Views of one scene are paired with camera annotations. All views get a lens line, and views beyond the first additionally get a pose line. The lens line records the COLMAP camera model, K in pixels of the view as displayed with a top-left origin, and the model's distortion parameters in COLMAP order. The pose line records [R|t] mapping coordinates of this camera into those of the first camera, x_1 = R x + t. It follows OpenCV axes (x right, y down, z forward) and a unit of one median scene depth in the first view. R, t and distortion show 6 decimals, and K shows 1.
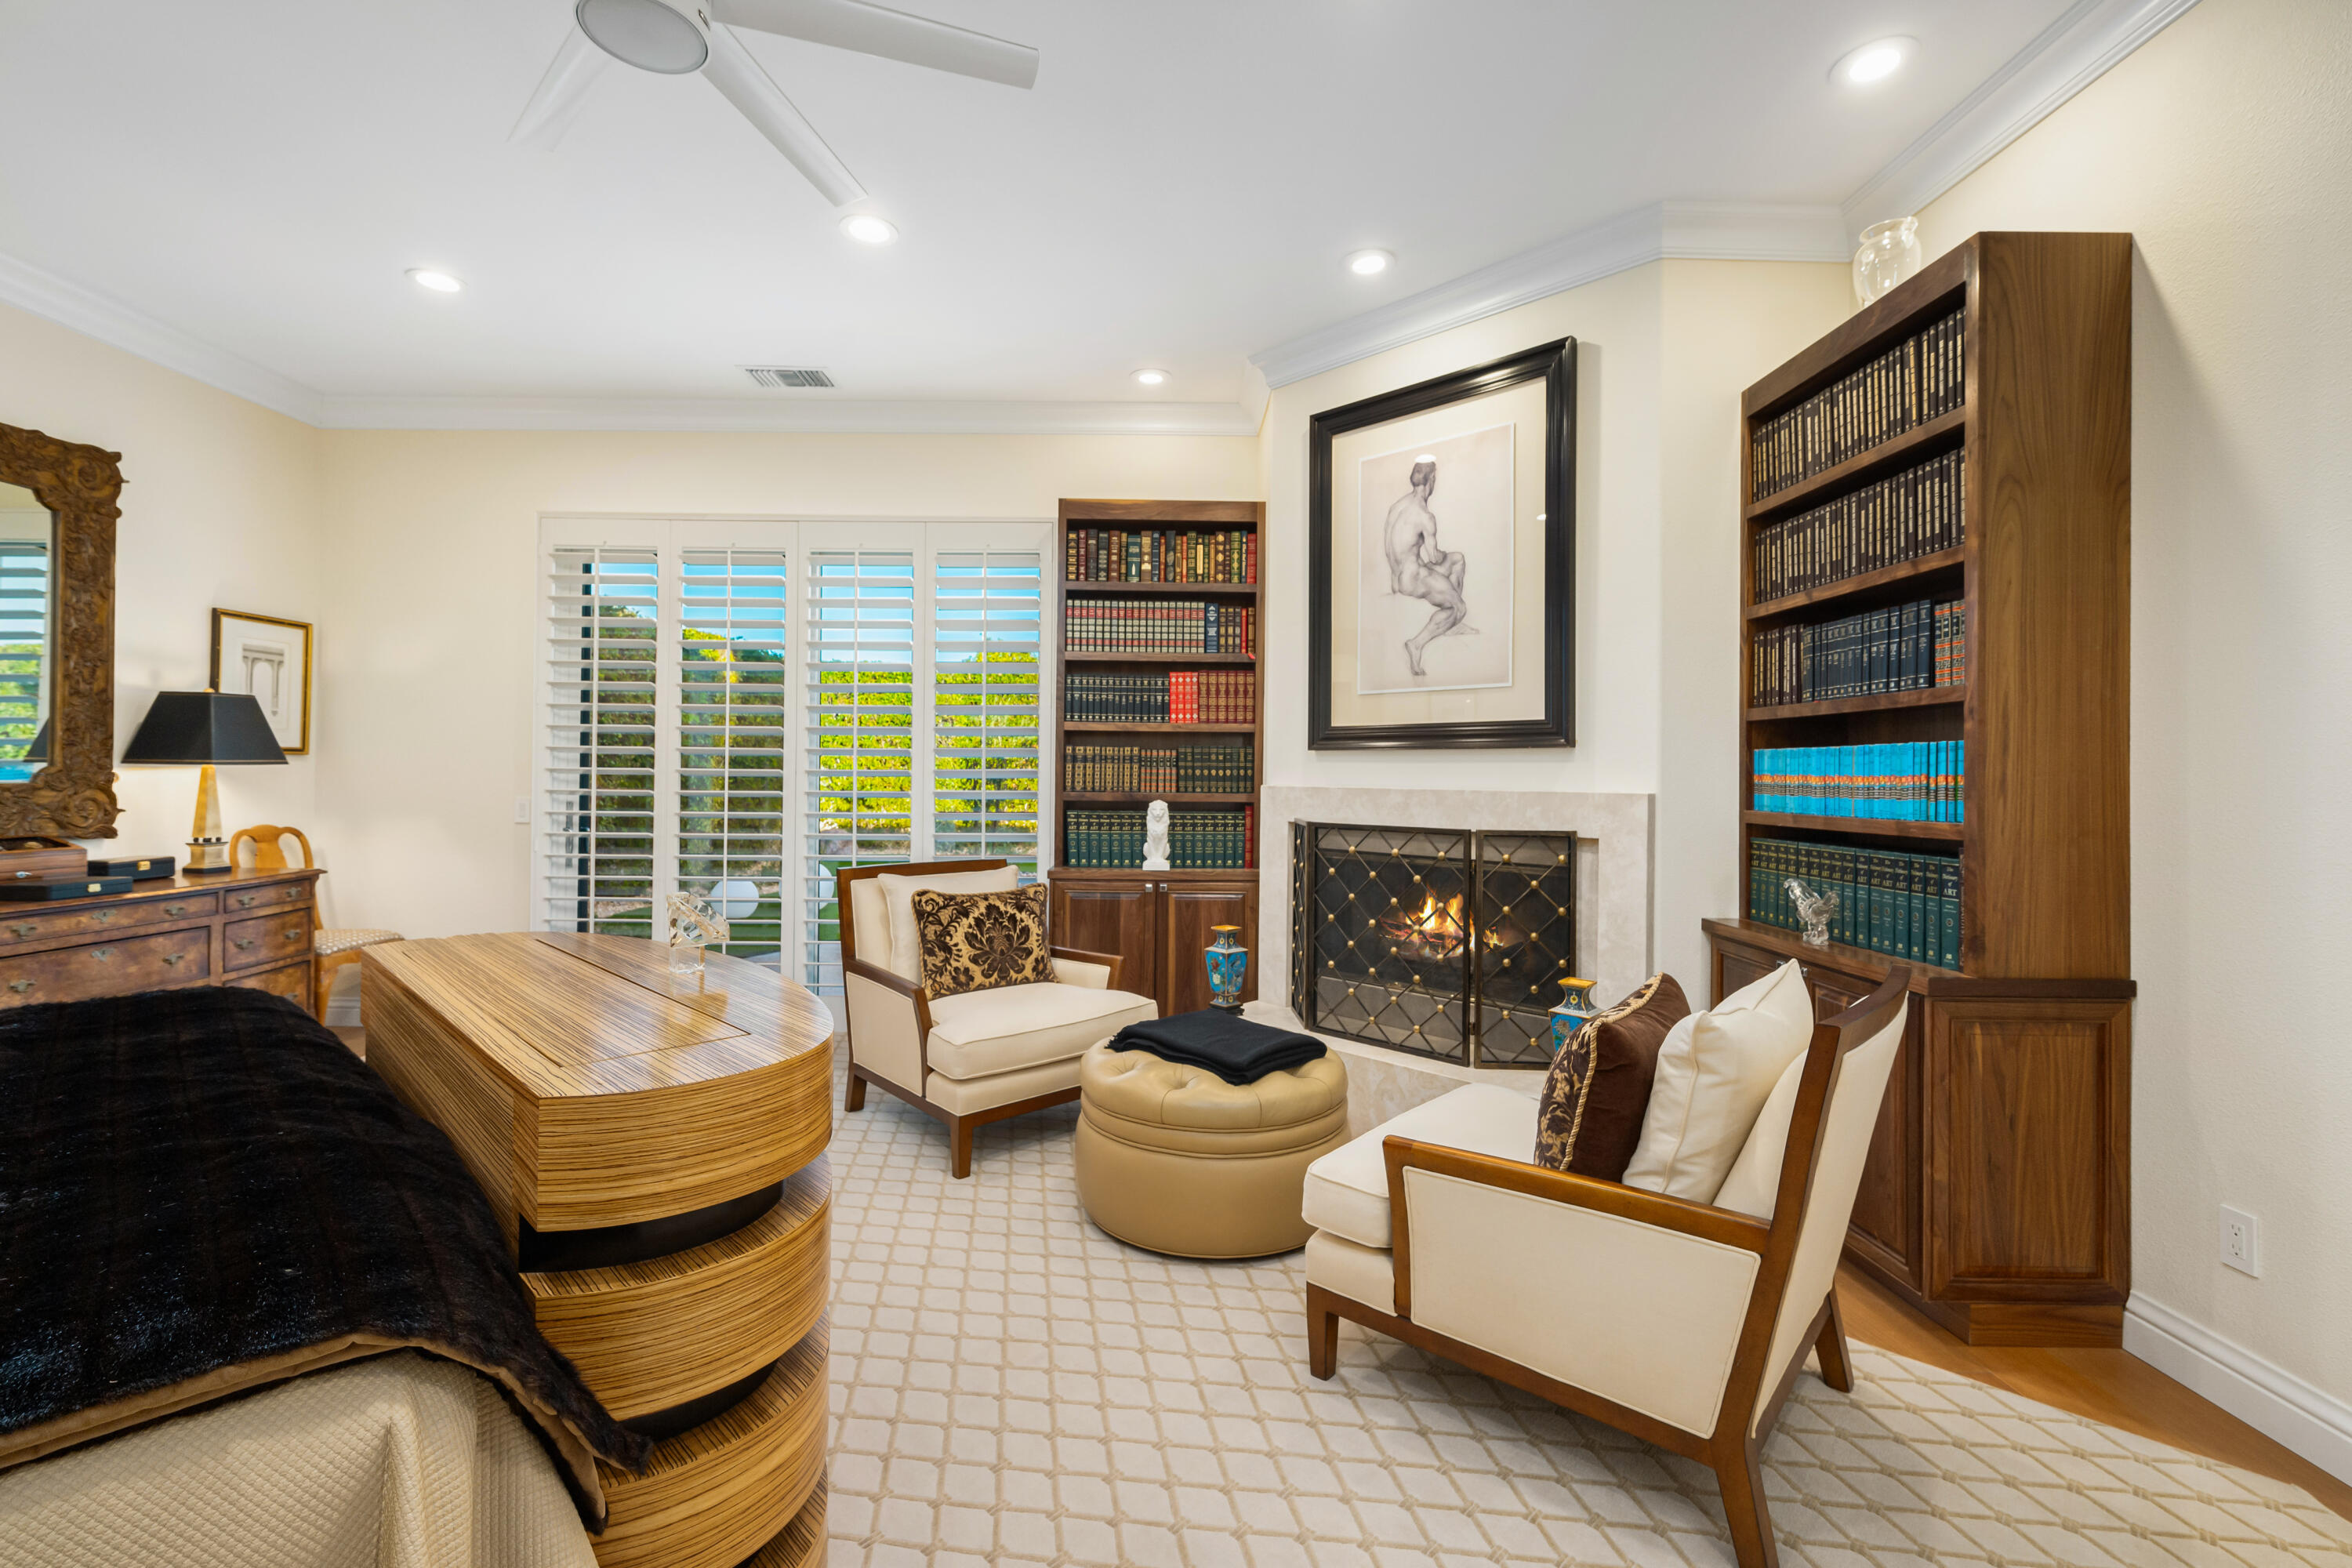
lens RADIAL K [[1020.1, 0, 1182.5], [0, 1020.1, 772.0], [0, 0, 1]] dist [0.003432, -0.001575]
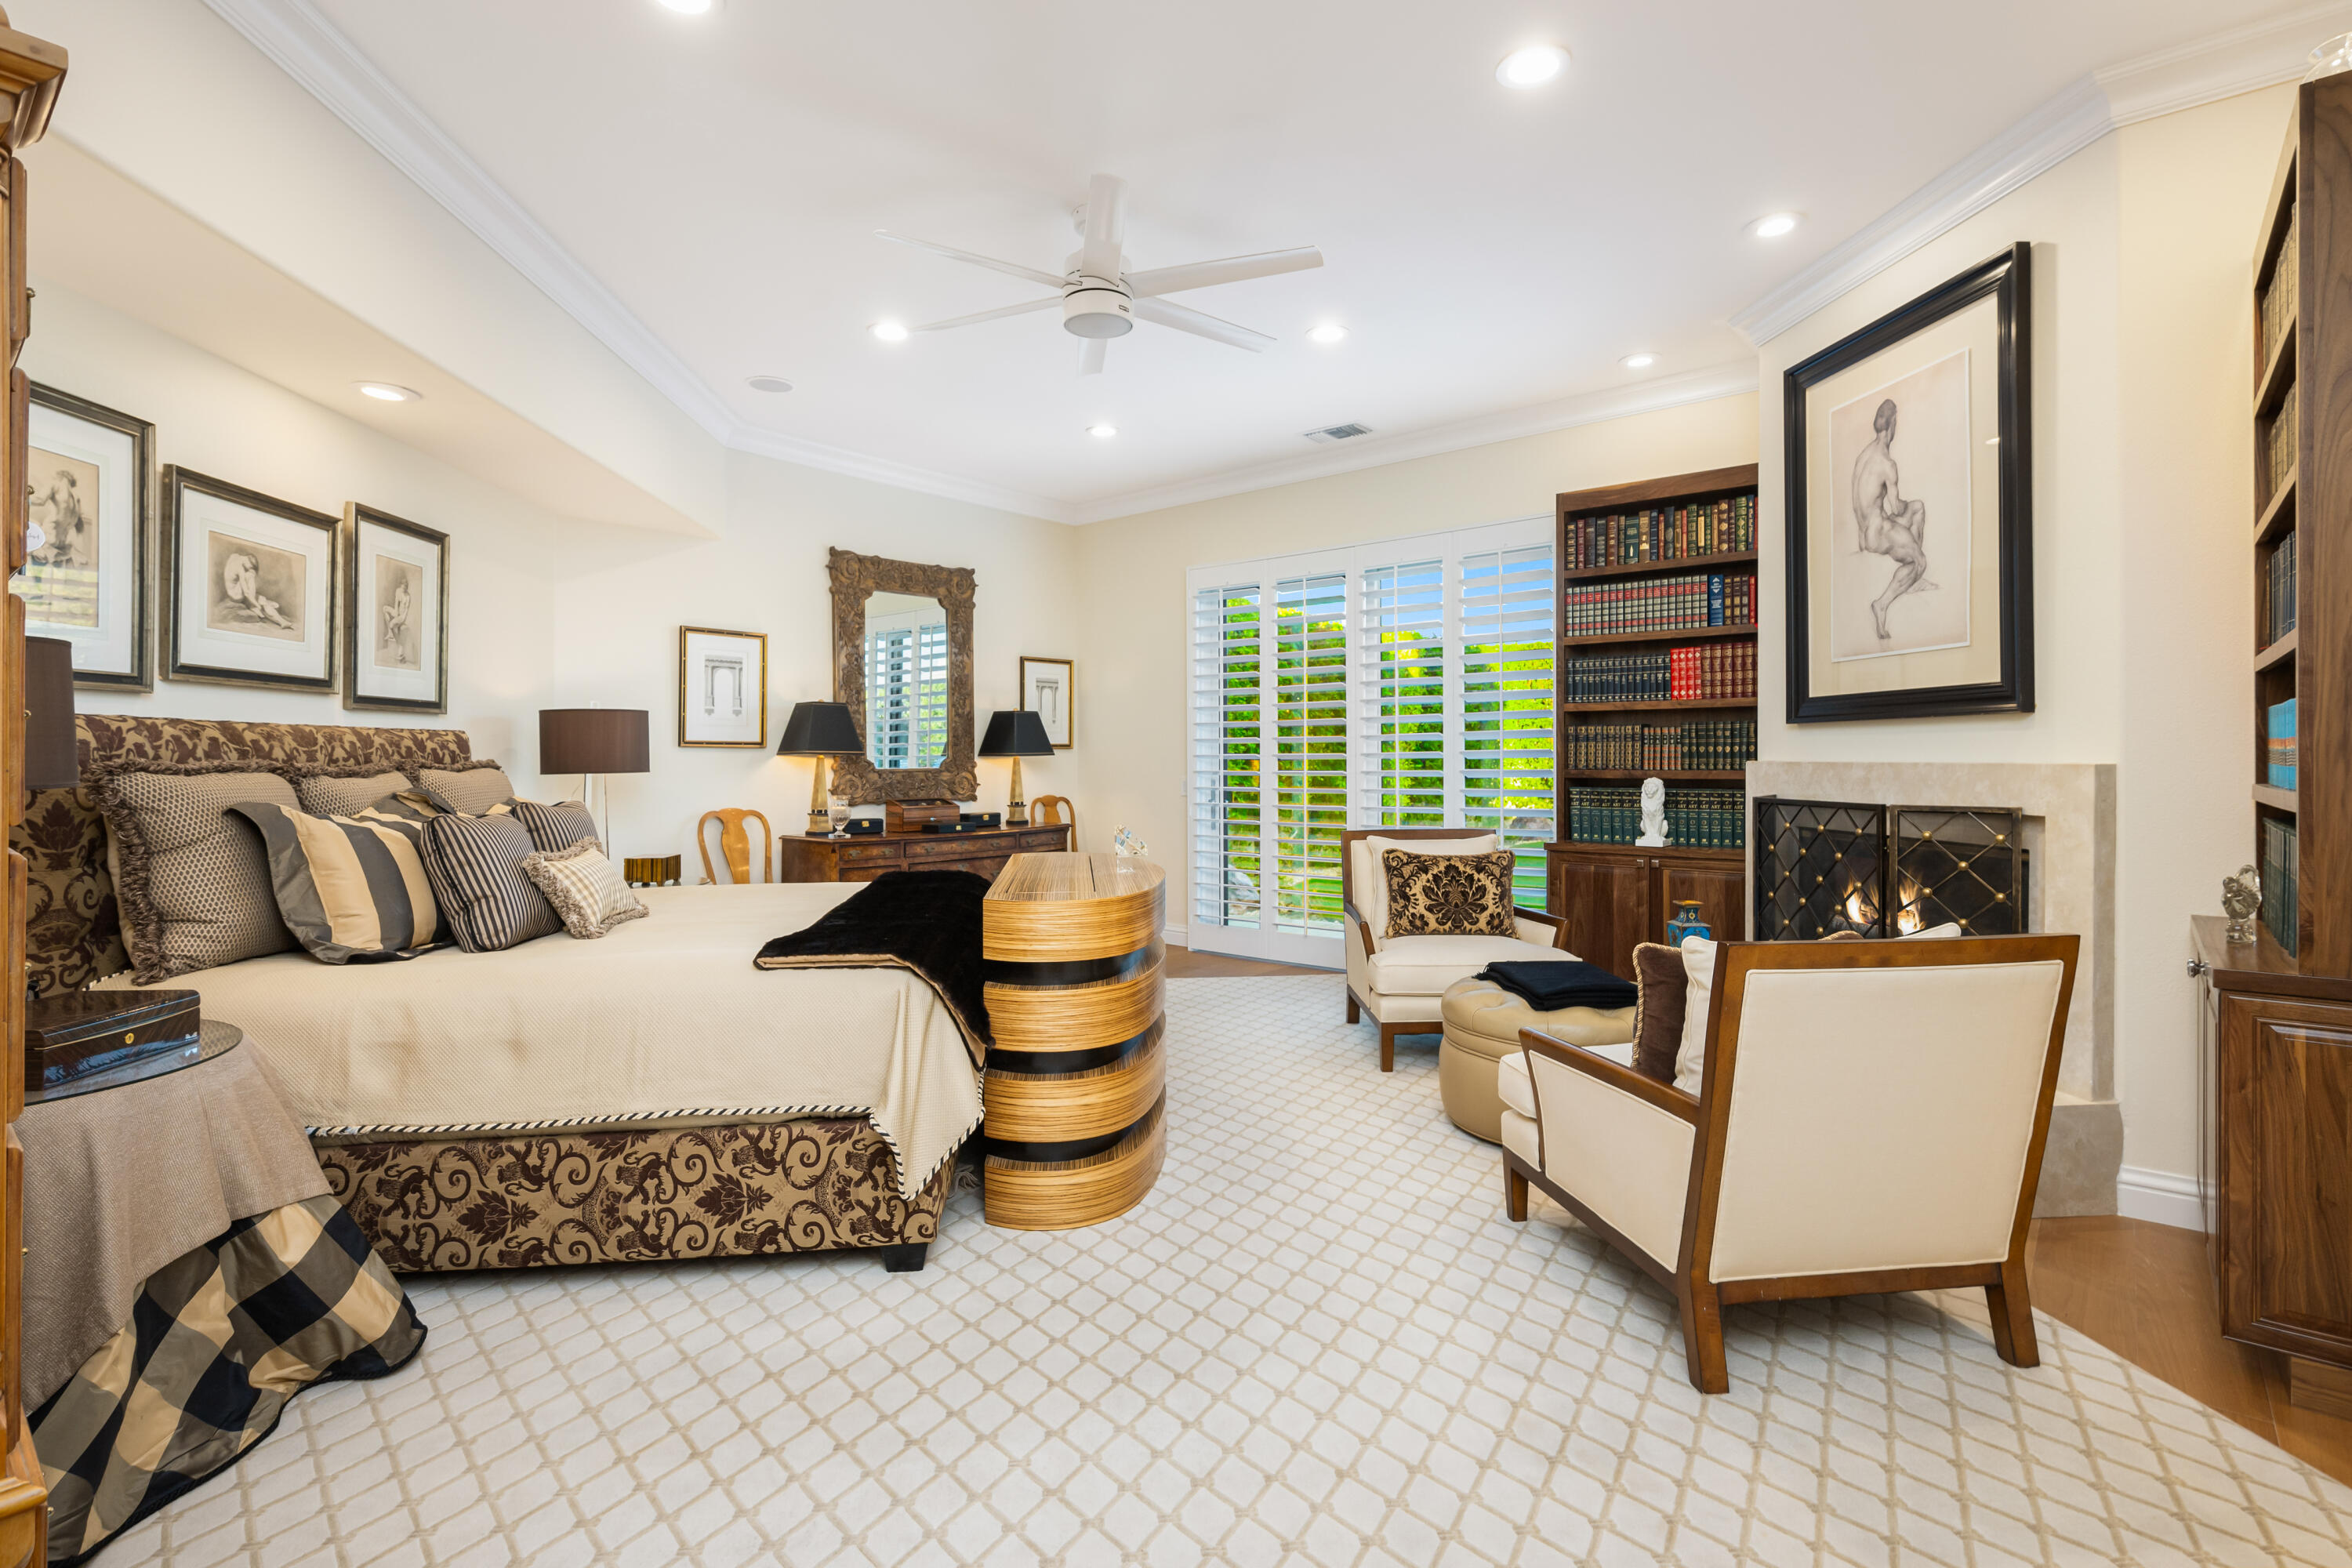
lens RADIAL K [[1118.4, 0, 1171.7], [0, 1118.4, 774.7], [0, 0, 1]] dist [0.009958, -0.000058]
pose [[0.759742, -0.004263, -0.650211, 0.387529], [0.014767, 0.999834, 0.010699, 0.007130], [0.650057, -0.017730, 0.759679, -0.179087]]
